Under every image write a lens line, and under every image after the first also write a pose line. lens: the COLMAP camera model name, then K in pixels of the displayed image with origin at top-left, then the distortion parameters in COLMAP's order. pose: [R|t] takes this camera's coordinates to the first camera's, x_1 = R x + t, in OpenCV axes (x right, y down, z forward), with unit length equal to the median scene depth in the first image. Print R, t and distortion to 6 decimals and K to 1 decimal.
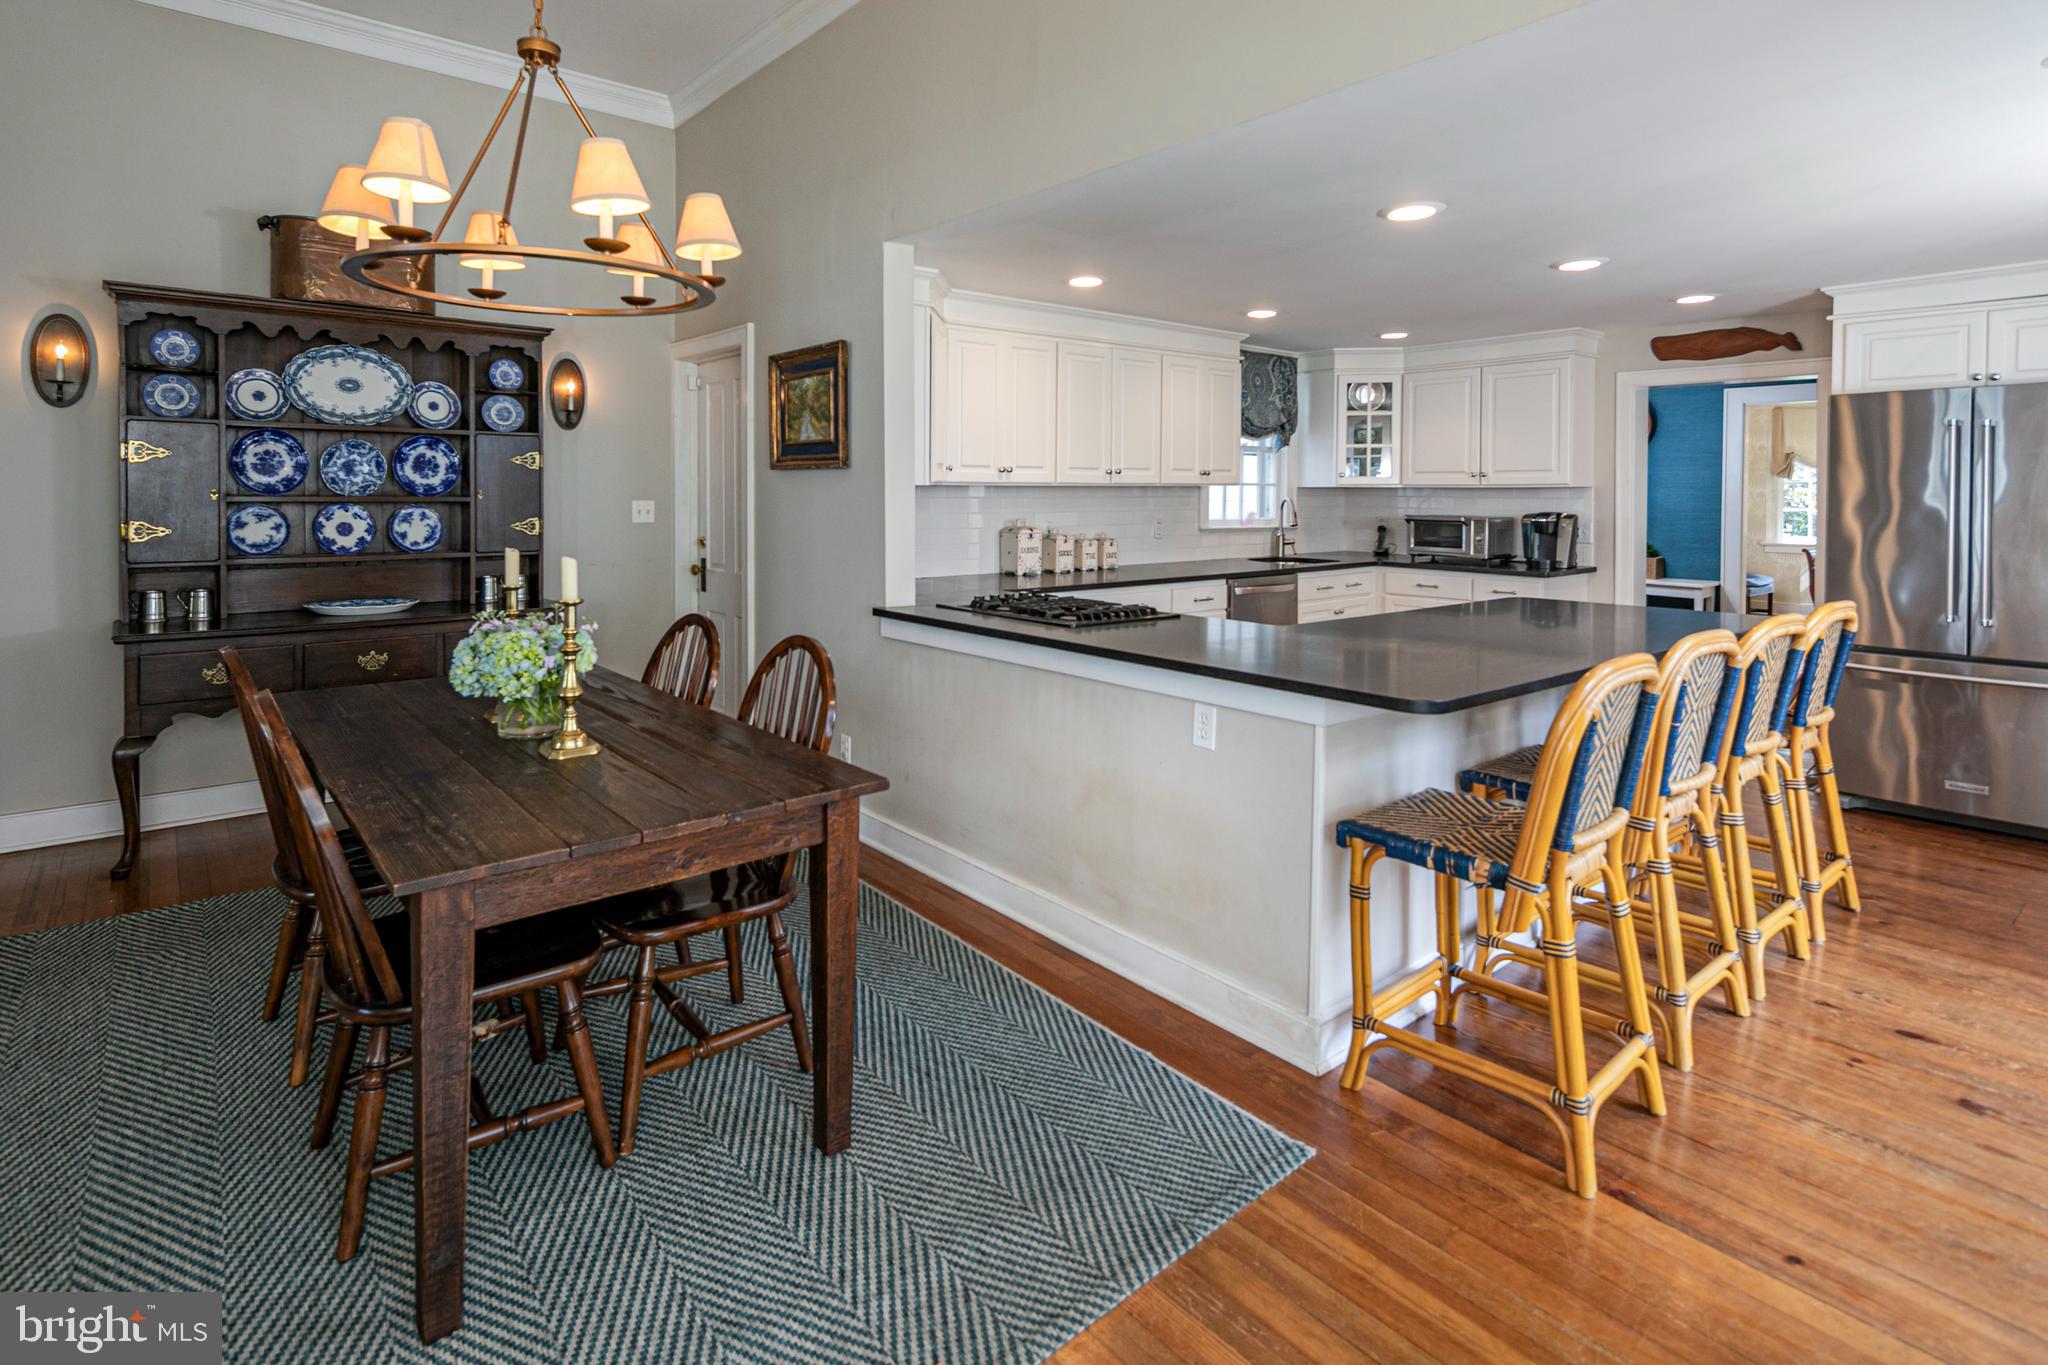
lens RADIAL K [[1053.3, 0, 987.8], [0, 1053.3, 513.0], [0, 0, 1]] dist [0.041506, -0.012769]
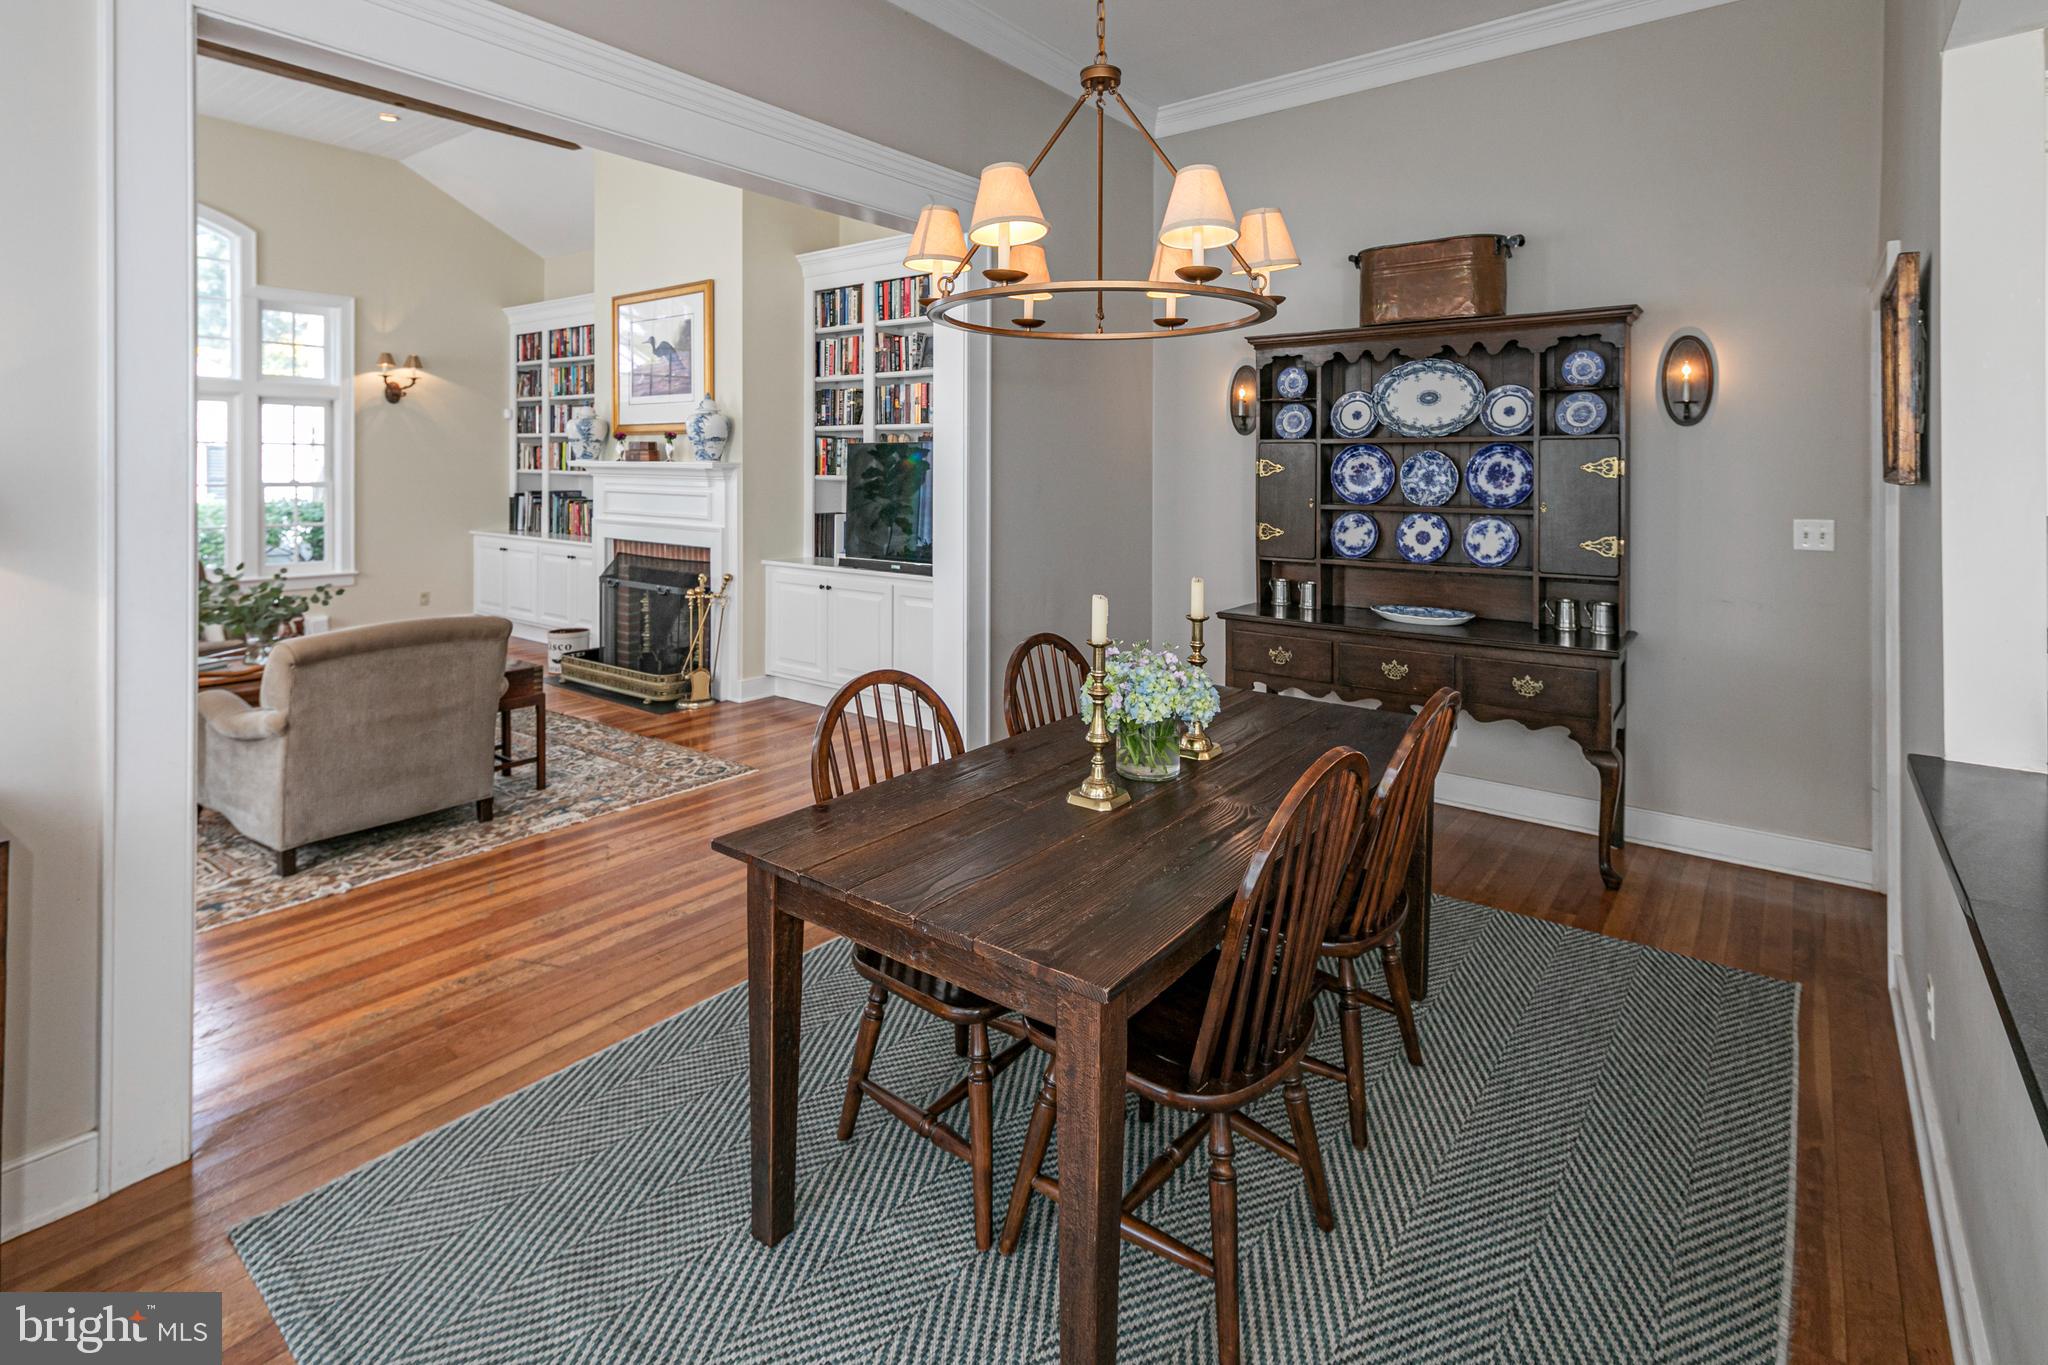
lens RADIAL K [[1006.7, 0, 1040.9], [0, 1006.7, 476.3], [0, 0, 1]] dist [0.026558, -0.006345]
pose [[0.213825, 0.004011, -0.976864, 0.272324], [-0.019569, 0.999808, -0.000179, -0.036846], [0.976676, 0.019155, 0.213862, 0.429644]]
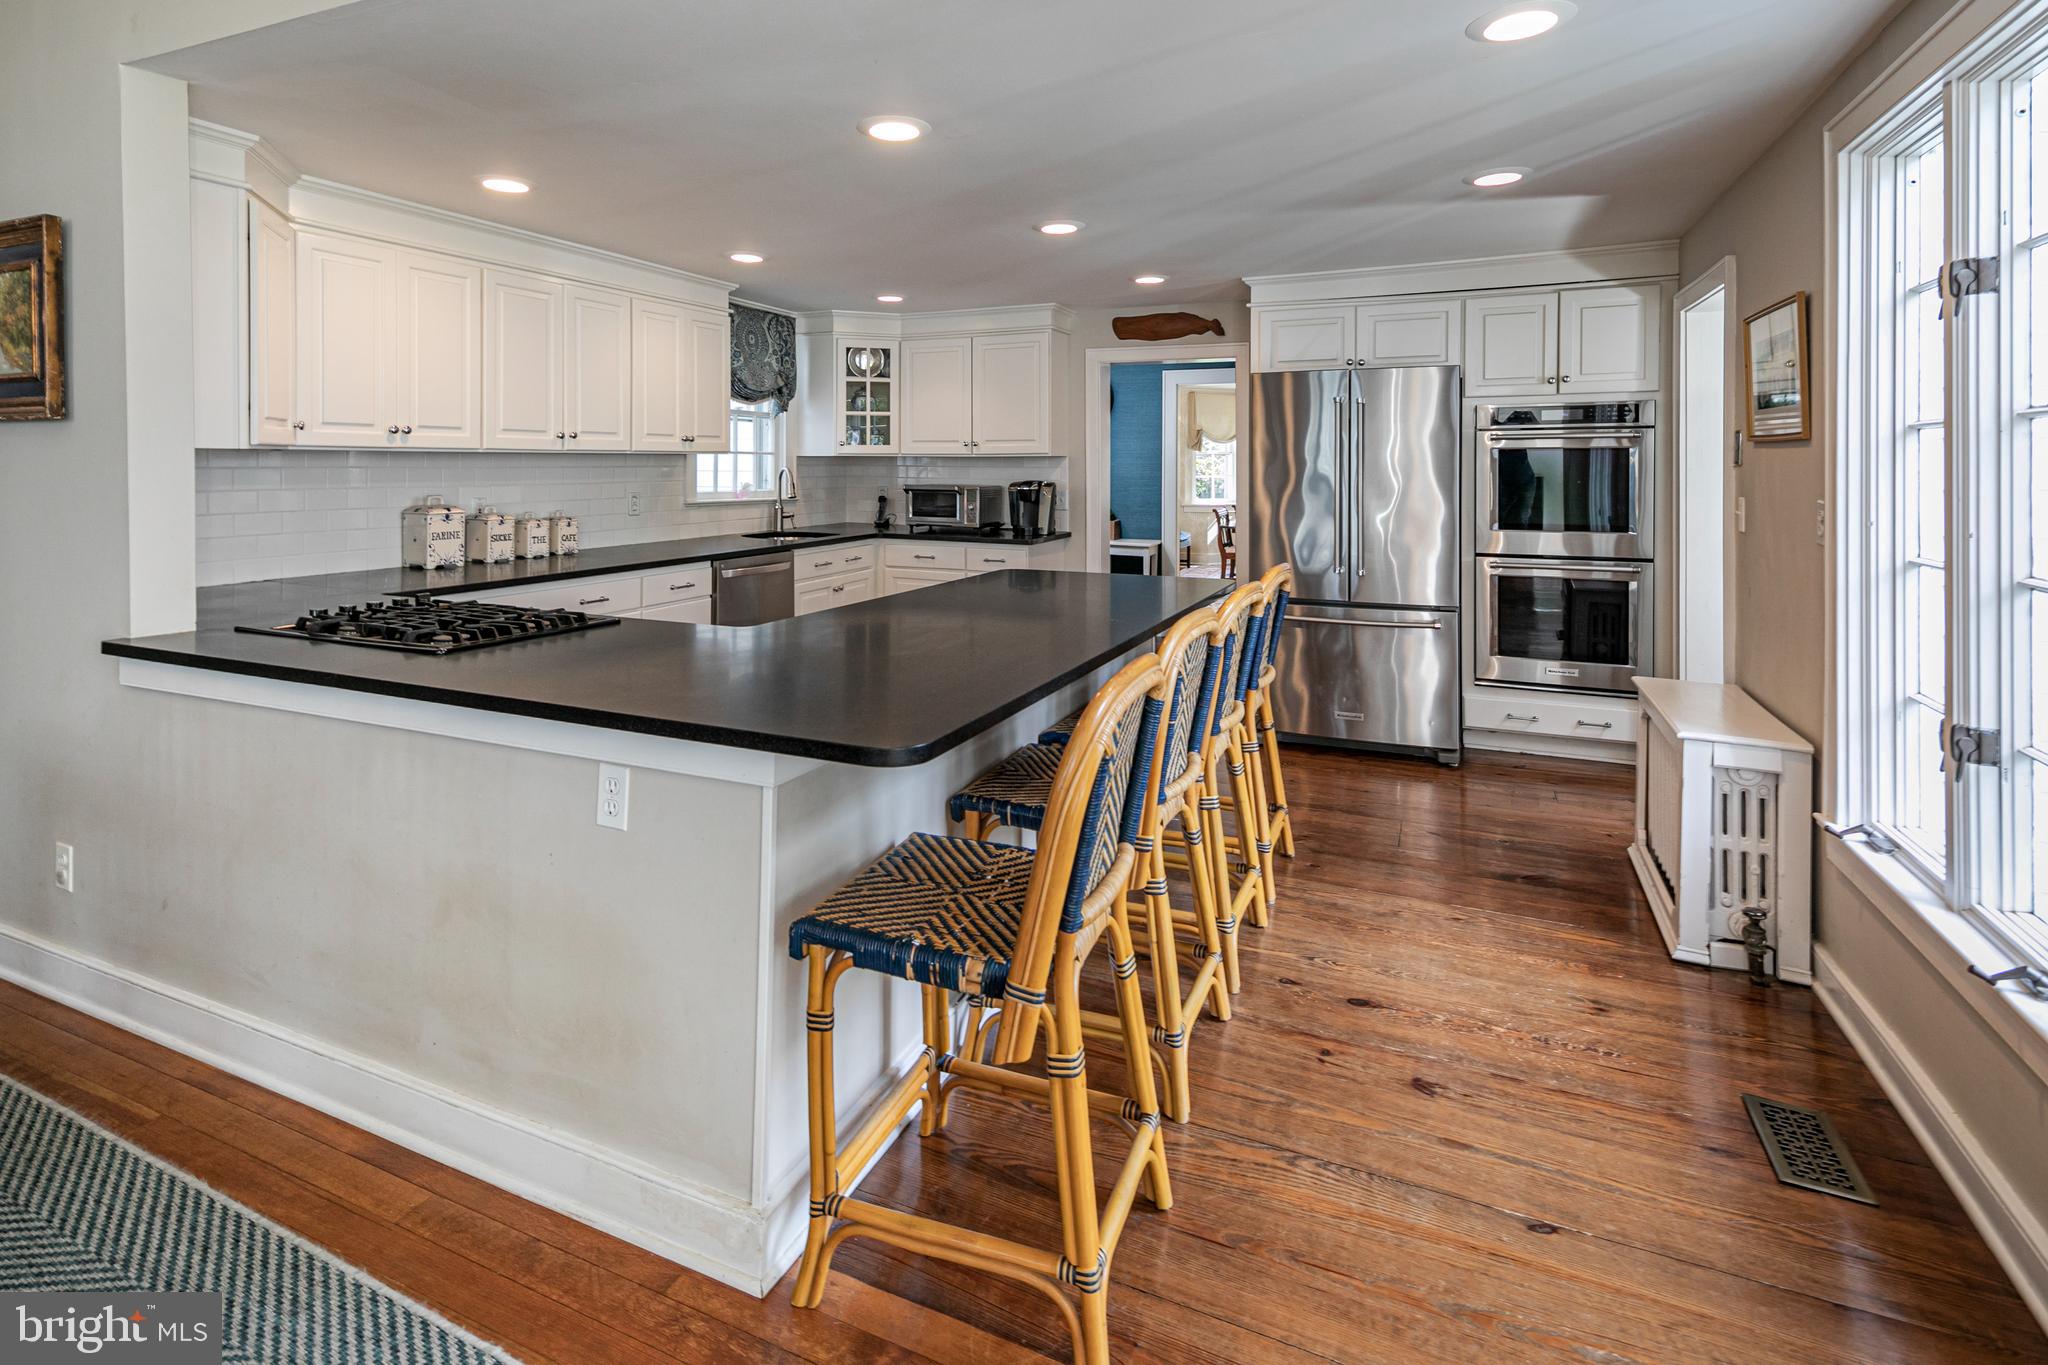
lens RADIAL K [[1010.5, 0, 991.3], [0, 1010.5, 467.4], [0, 0, 1]] dist [0.026218, -0.007164]
pose [[0.899581, -0.002756, 0.436745, 0.092918], [0.009847, 0.999854, -0.013972, -0.000505], [-0.436642, 0.016870, 0.899477, 0.197399]]
